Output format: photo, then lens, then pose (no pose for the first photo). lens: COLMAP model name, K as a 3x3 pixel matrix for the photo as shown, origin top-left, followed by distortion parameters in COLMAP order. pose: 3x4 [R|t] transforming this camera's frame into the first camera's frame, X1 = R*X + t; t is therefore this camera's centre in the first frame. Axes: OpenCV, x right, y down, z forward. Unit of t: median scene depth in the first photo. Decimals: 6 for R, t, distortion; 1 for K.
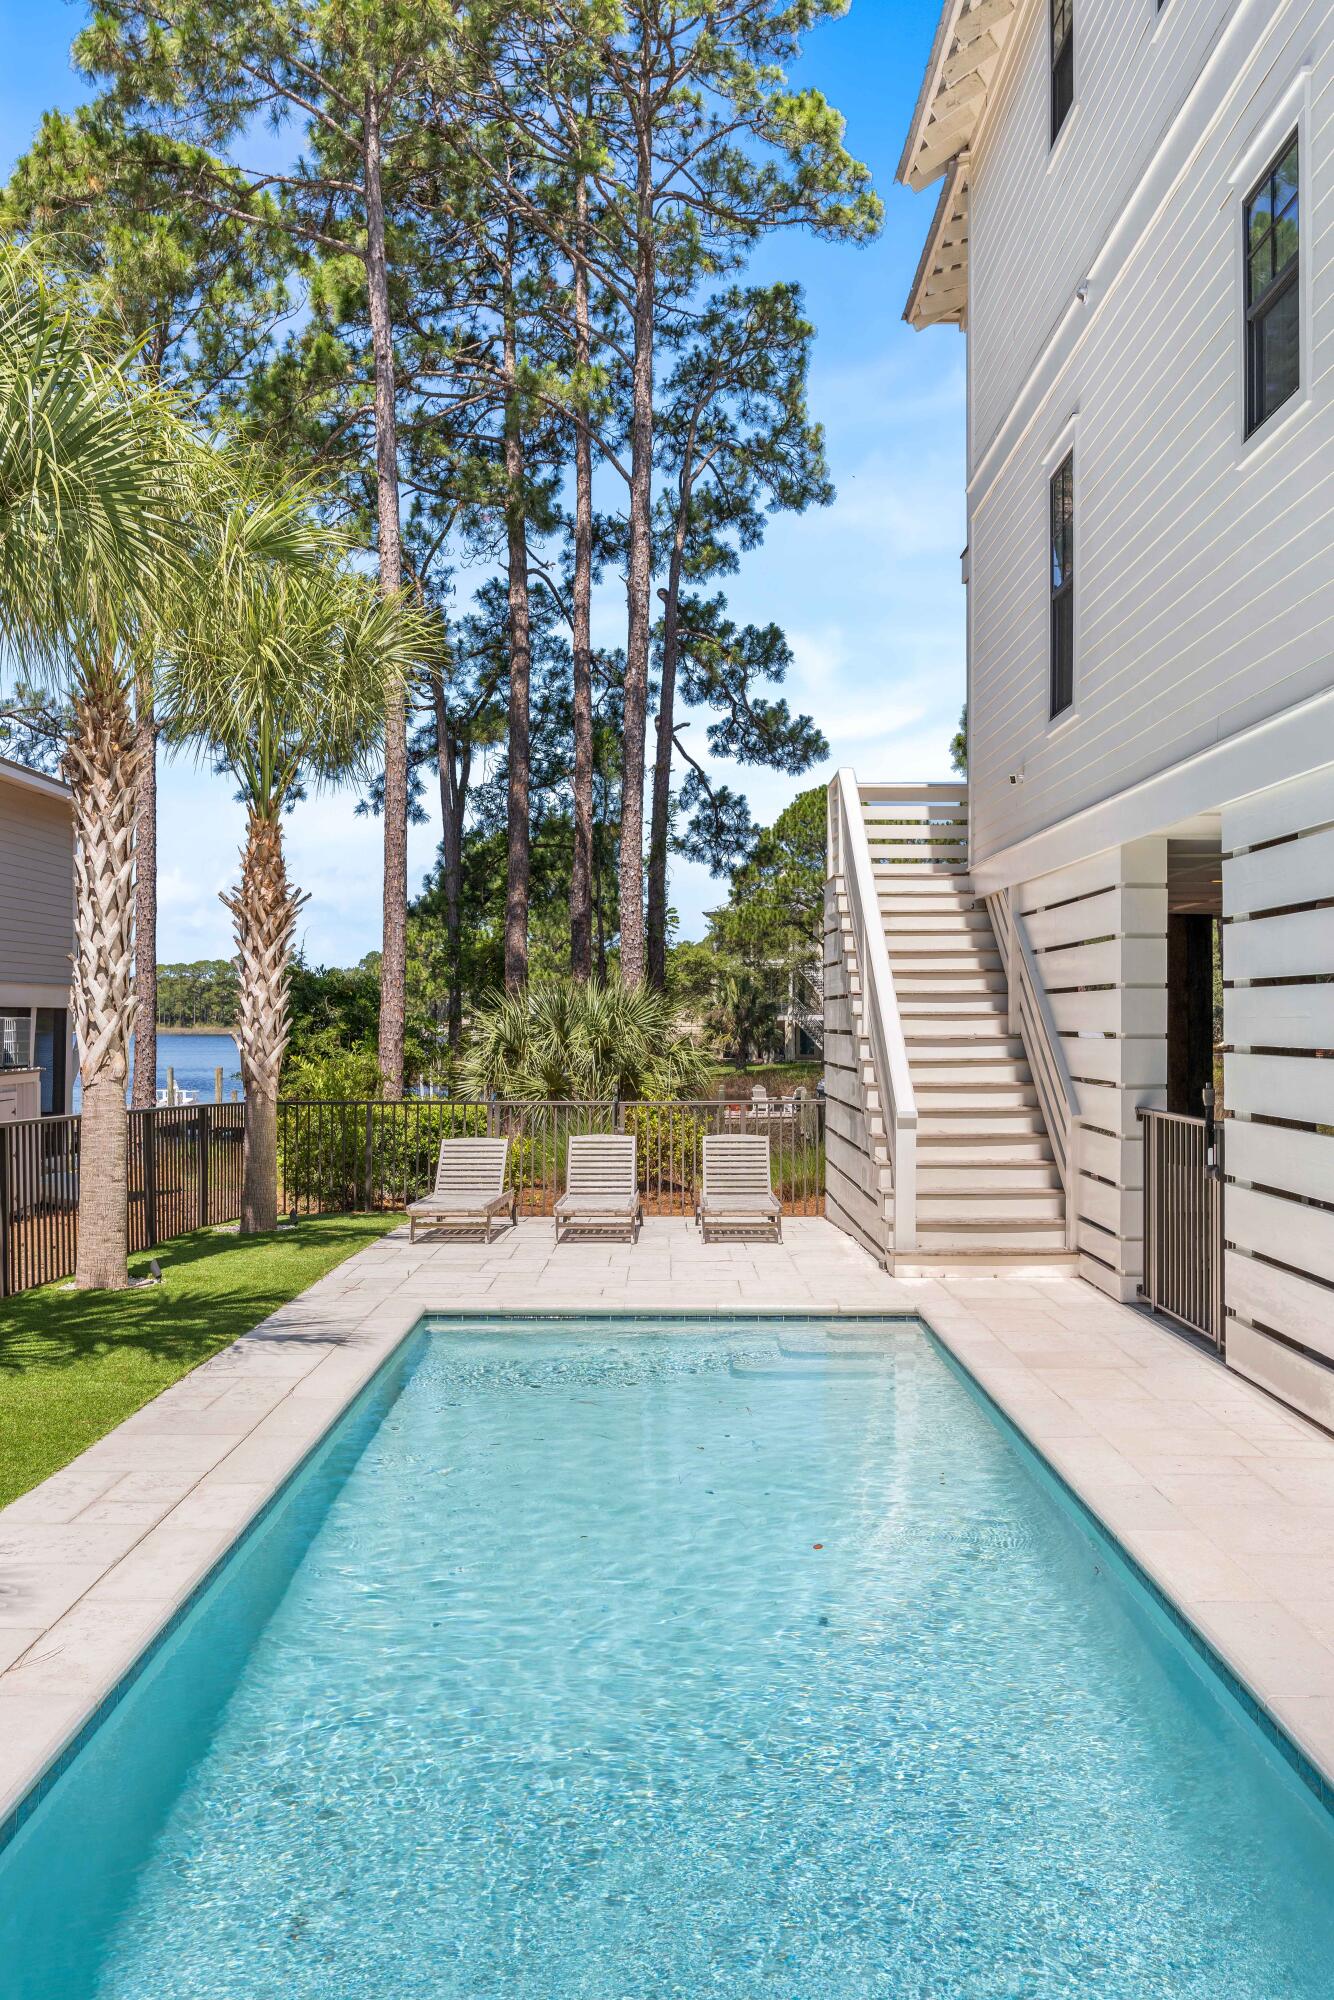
lens RADIAL K [[1780.3, 0, 656.4], [0, 1780.3, 981.9], [0, 0, 1]] dist [0.018976, -0.015851]
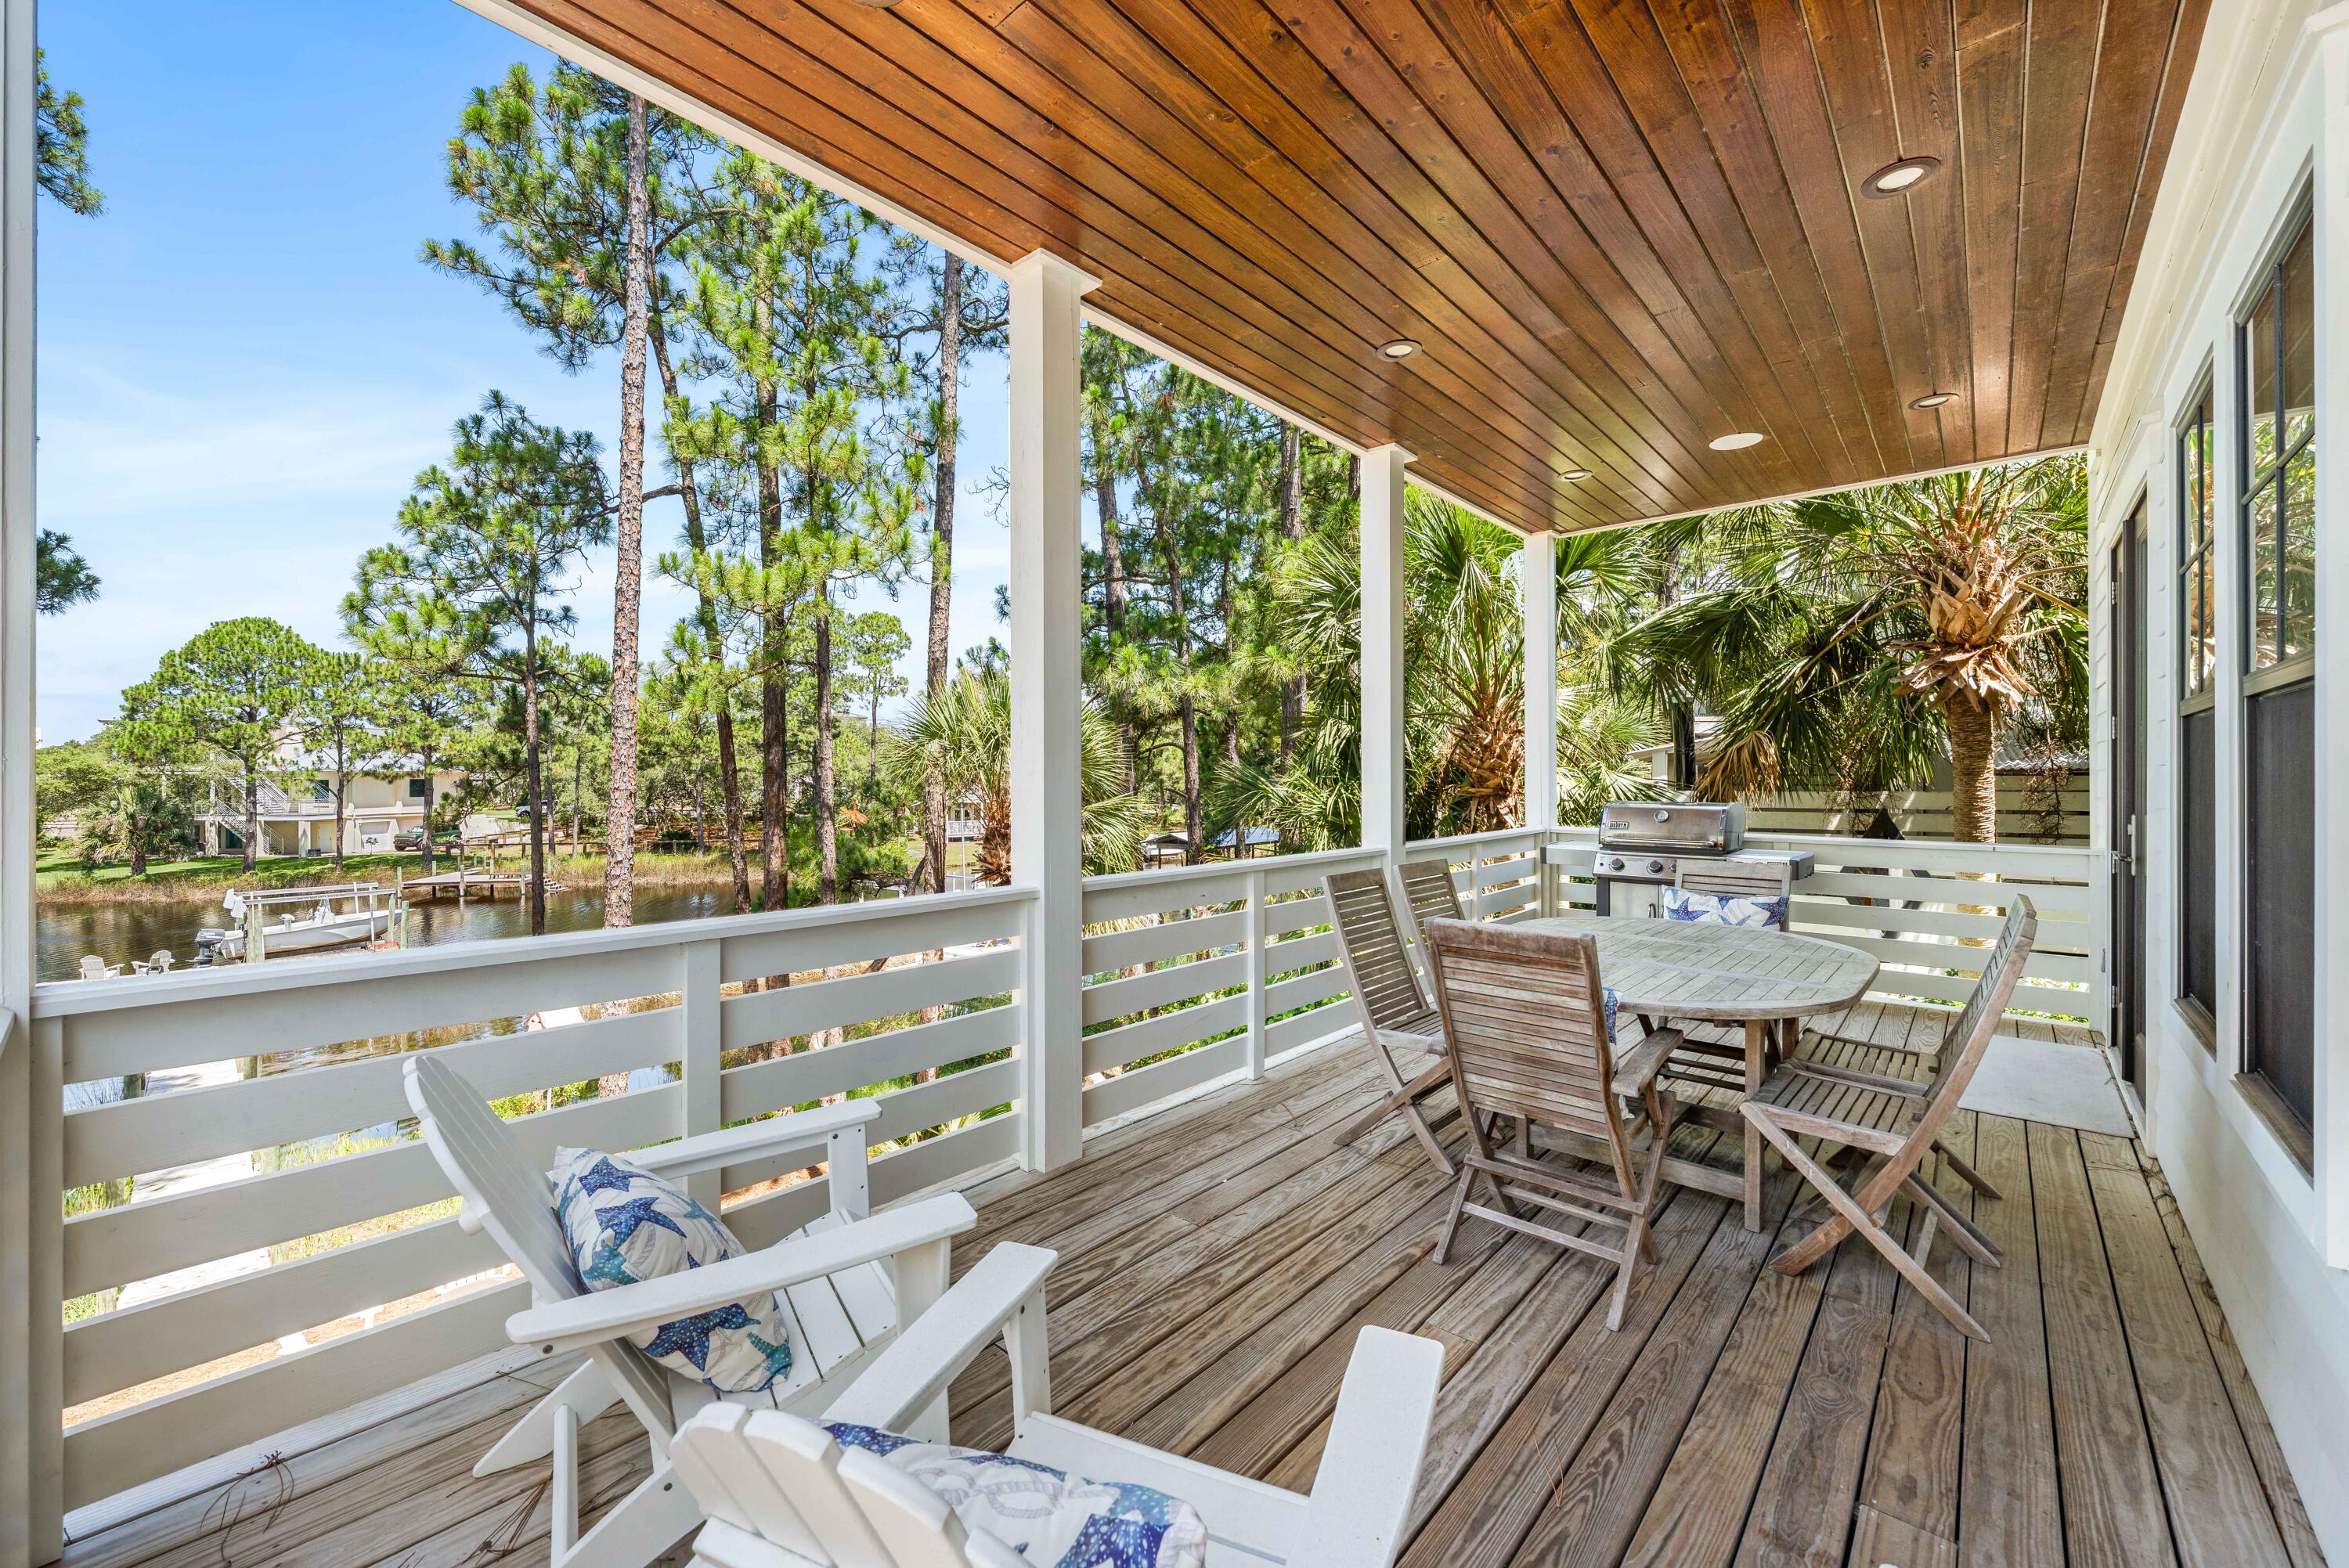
lens RADIAL K [[920.3, 0, 1166.8], [0, 920.3, 768.2], [0, 0, 1]] dist [-0.001549, 0.000435]
pose [[0.658086, 0.001408, 0.752941, 0.104382], [-0.011784, 0.999895, 0.008429, -0.071500], [-0.752850, -0.014420, 0.658034, 0.478399]]
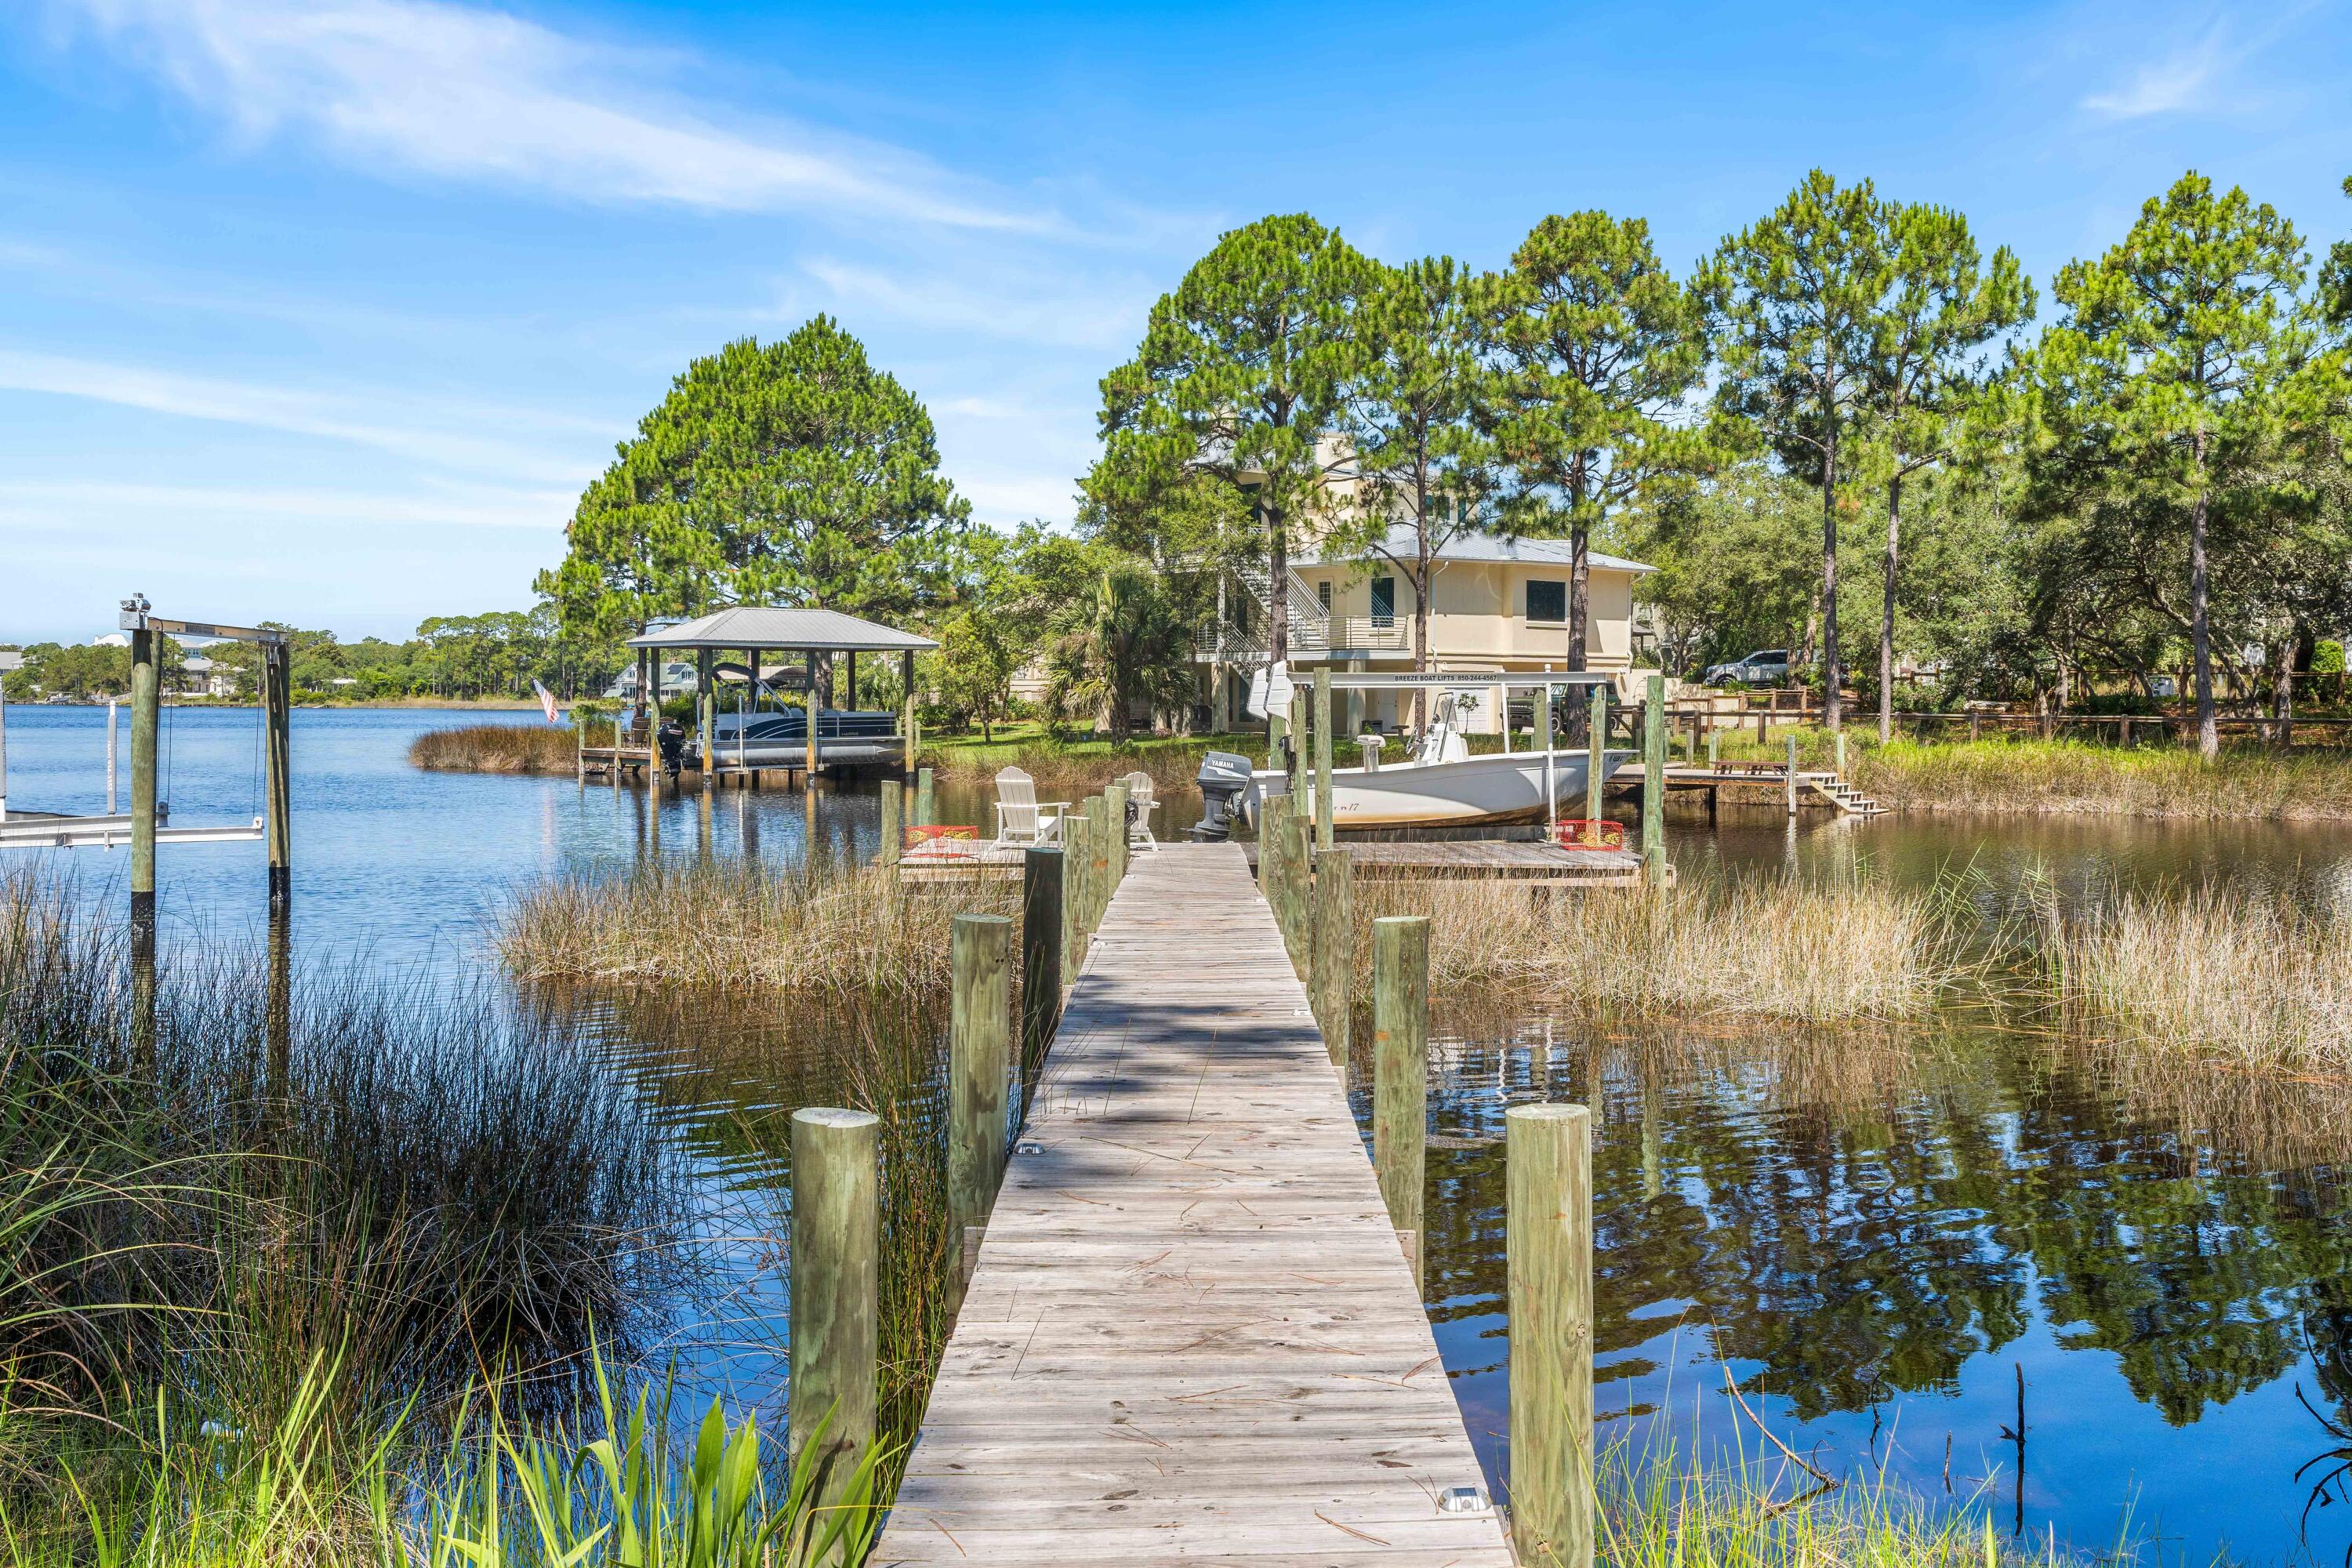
lens RADIAL K [[2138.1, 0, 1161.5], [0, 2138.1, 684.8], [0, 0, 1]] dist [-0.011439, 0.009338]
pose [[0.999735, 0.002502, 0.022886, 0.122602], [-0.002830, 0.999894, 0.014317, 0.058613], [-0.022848, -0.014378, 0.999636, 0.935212]]
